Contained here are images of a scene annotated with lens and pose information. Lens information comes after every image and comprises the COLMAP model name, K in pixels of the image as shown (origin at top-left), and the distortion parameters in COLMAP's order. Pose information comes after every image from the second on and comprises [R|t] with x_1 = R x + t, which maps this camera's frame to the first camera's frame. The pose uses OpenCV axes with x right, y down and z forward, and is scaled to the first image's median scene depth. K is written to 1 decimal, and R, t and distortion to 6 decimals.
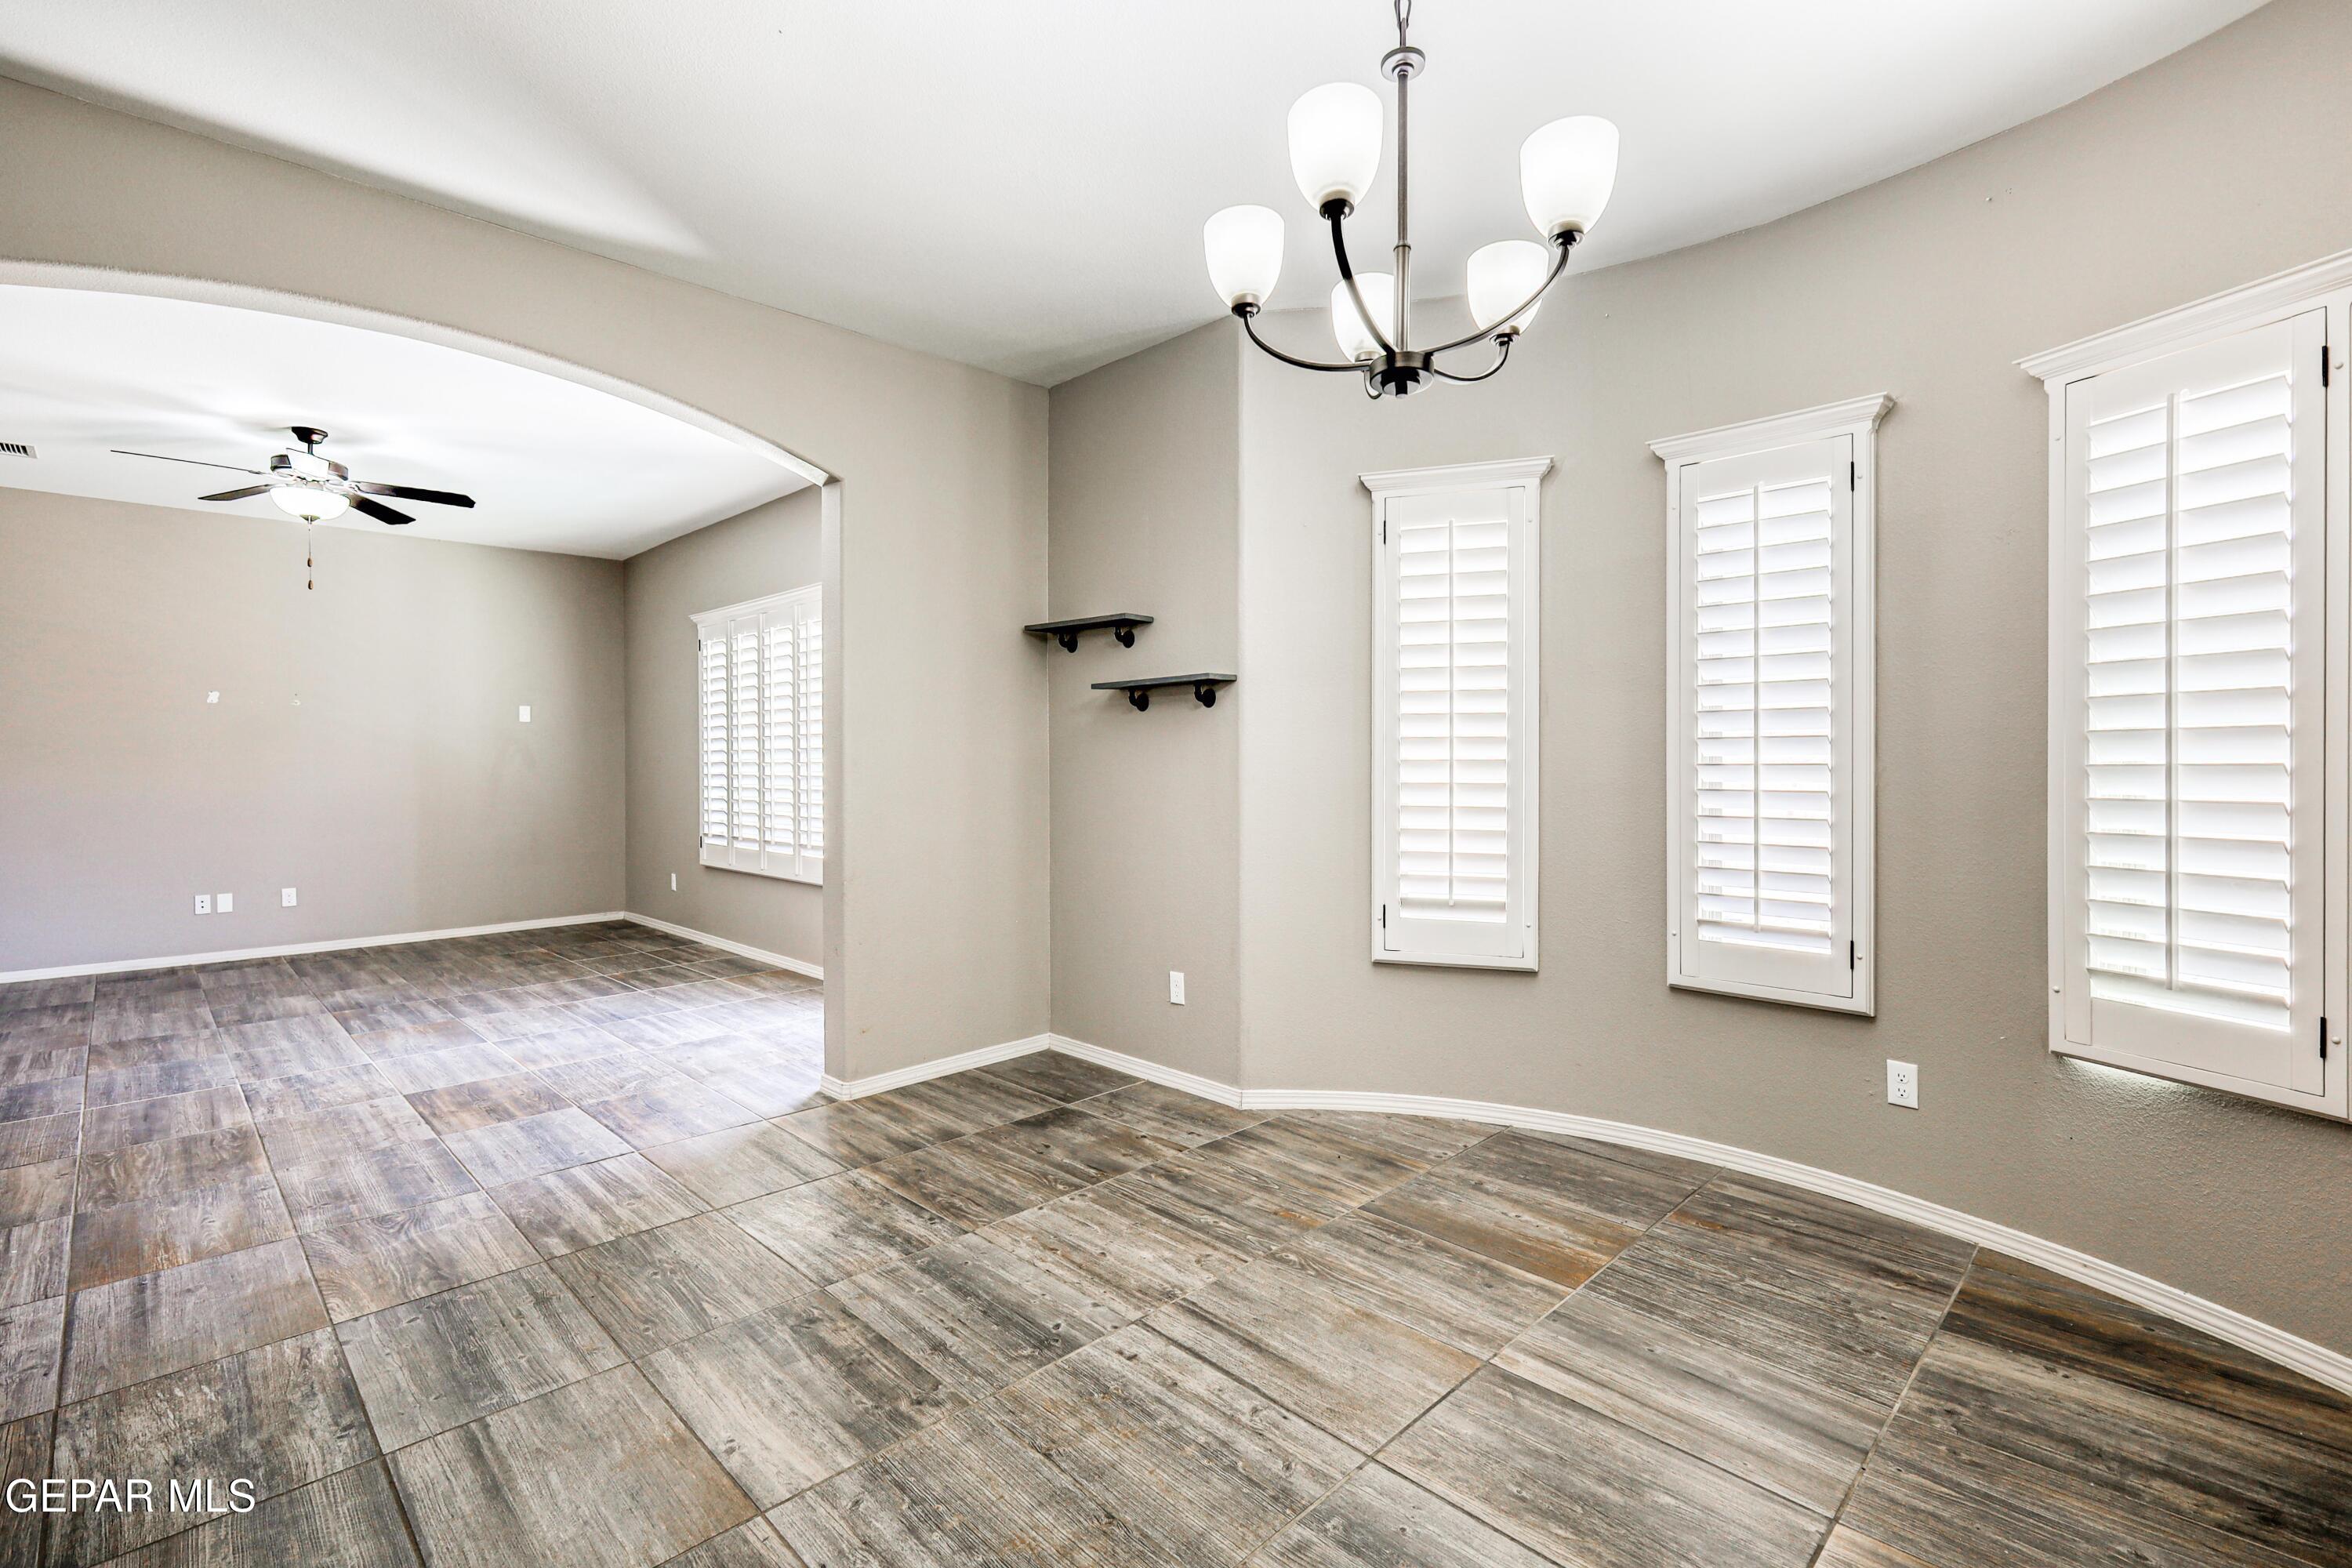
lens RADIAL K [[1037.0, 0, 1120.9], [0, 1037.0, 764.8], [0, 0, 1]] dist [-0.001278, 0.001780]
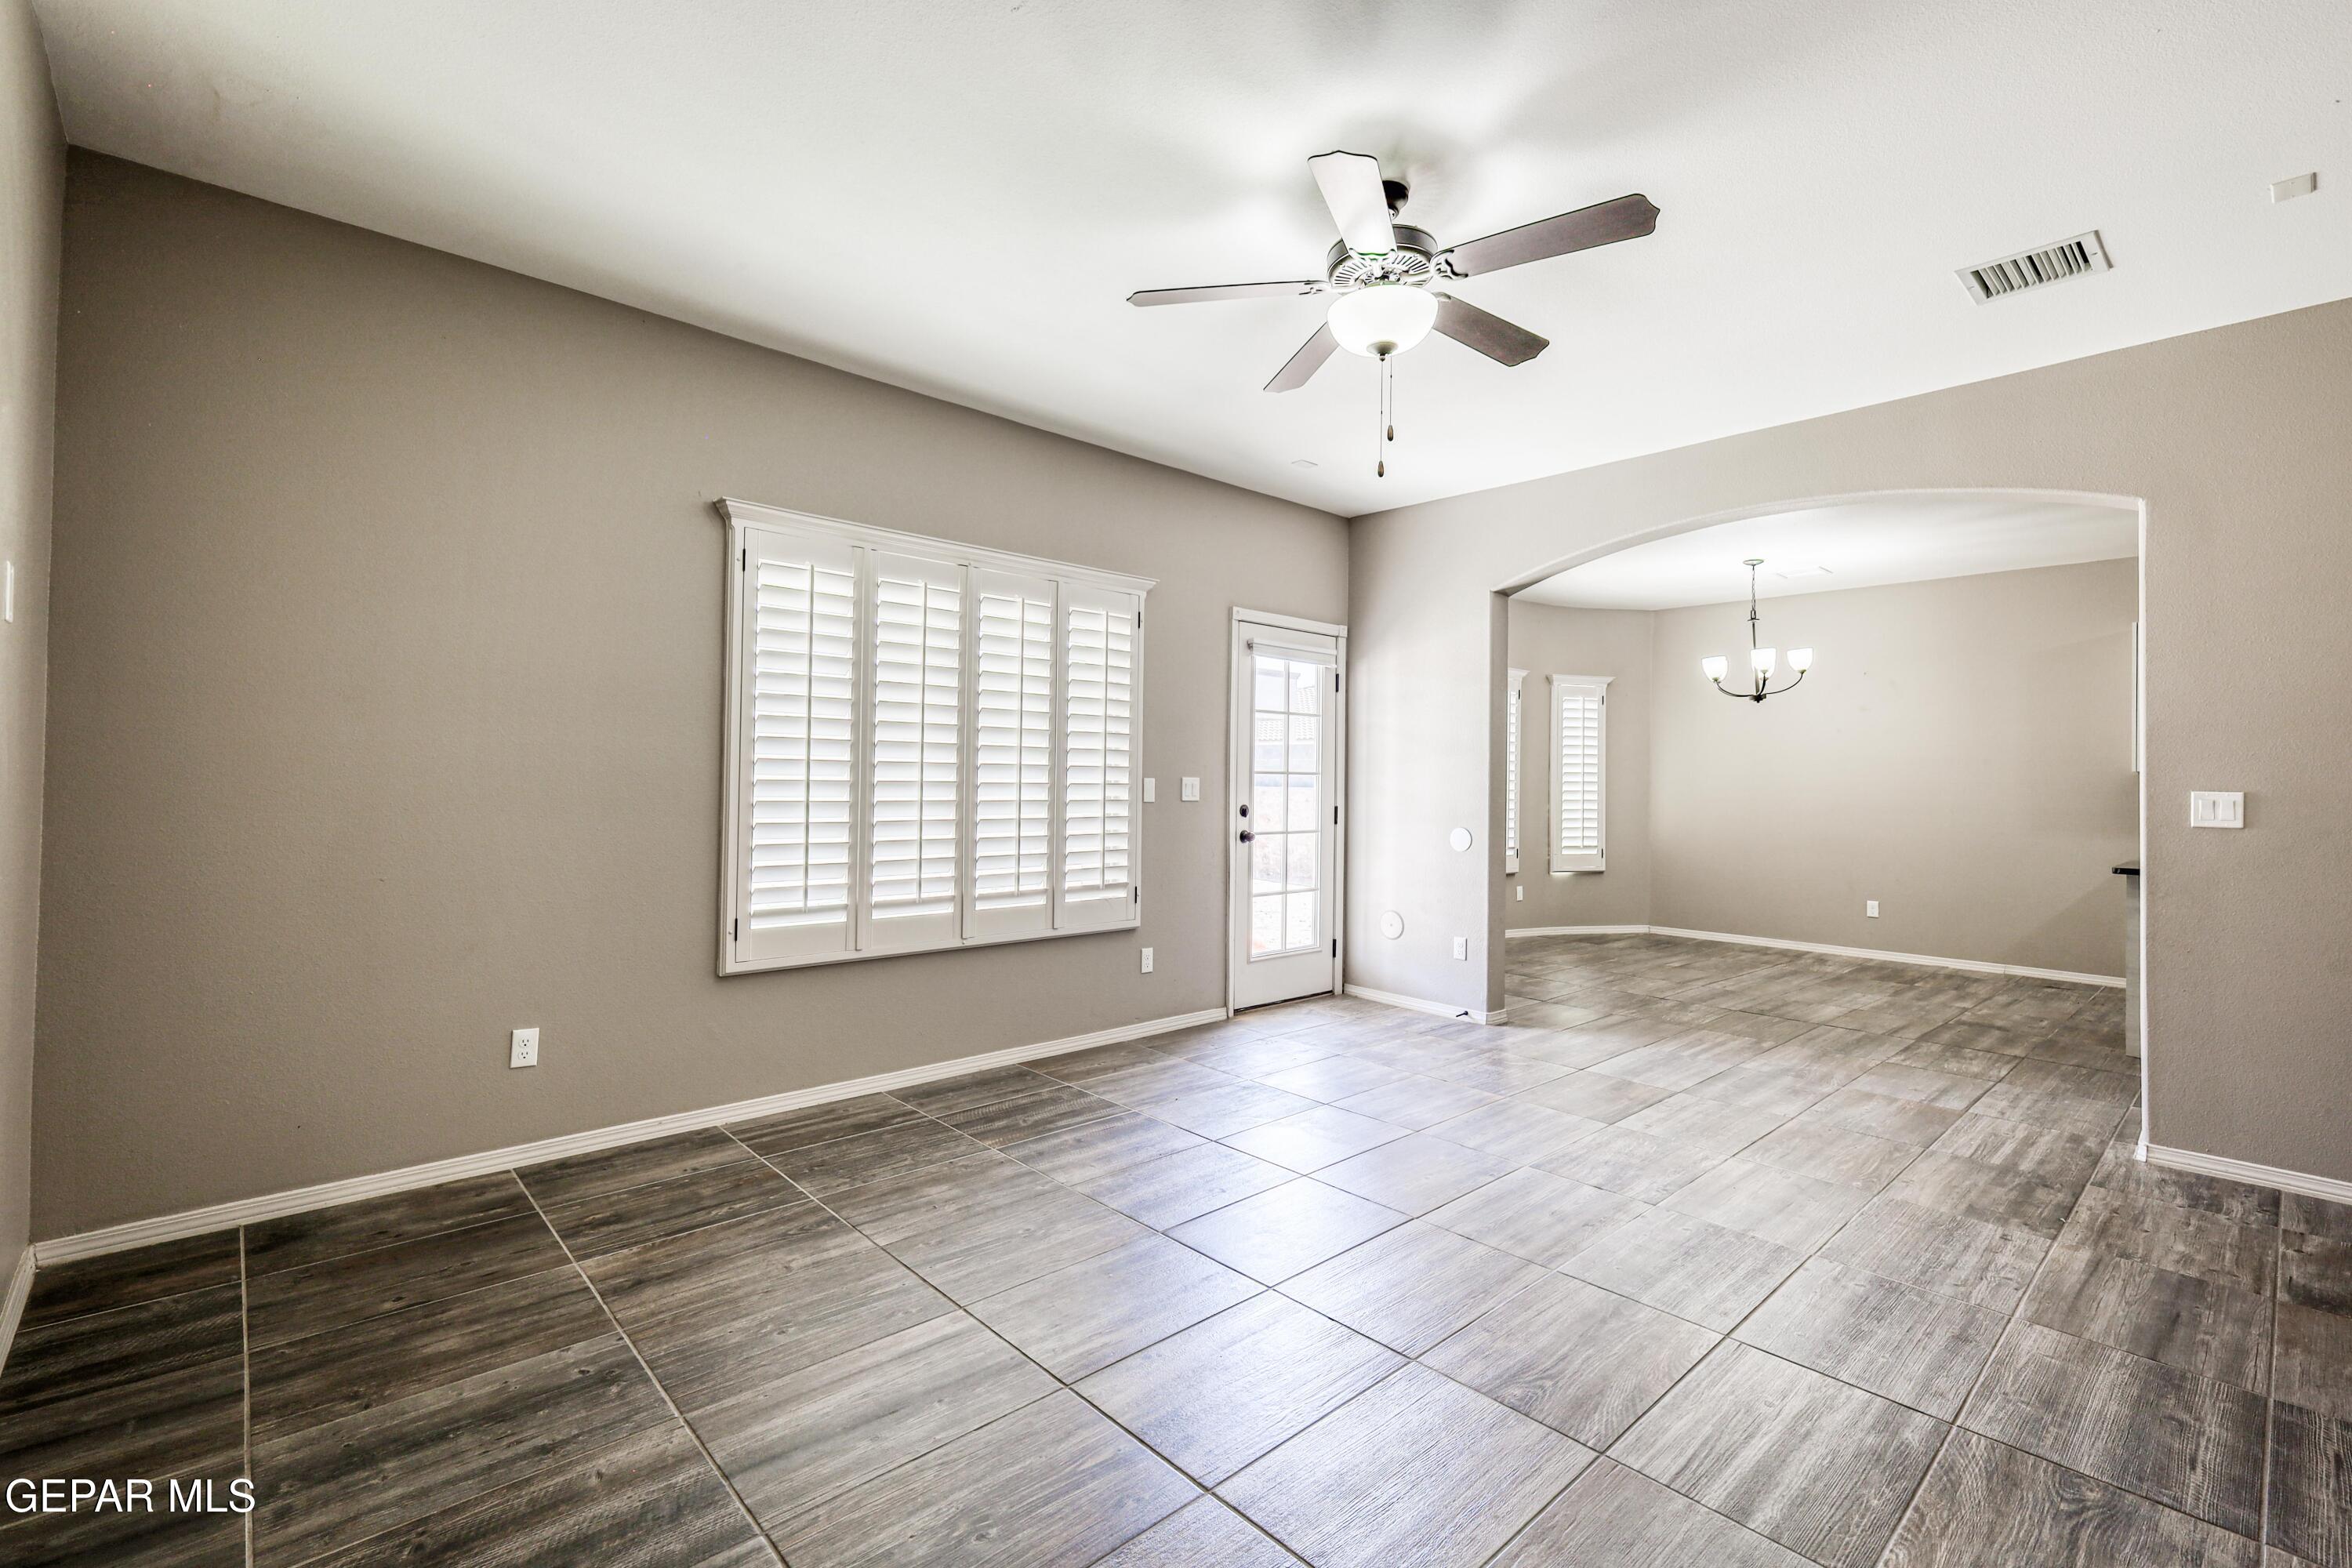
lens RADIAL K [[1037.0, 0, 1128.2], [0, 1037.0, 775.9], [0, 0, 1]] dist [-0.001278, 0.001780]
pose [[0.039037, 0.006167, 0.999219, -1.061679], [-0.011674, 0.999916, -0.005715, -0.004310], [-0.999170, -0.011442, 0.039105, 0.889320]]
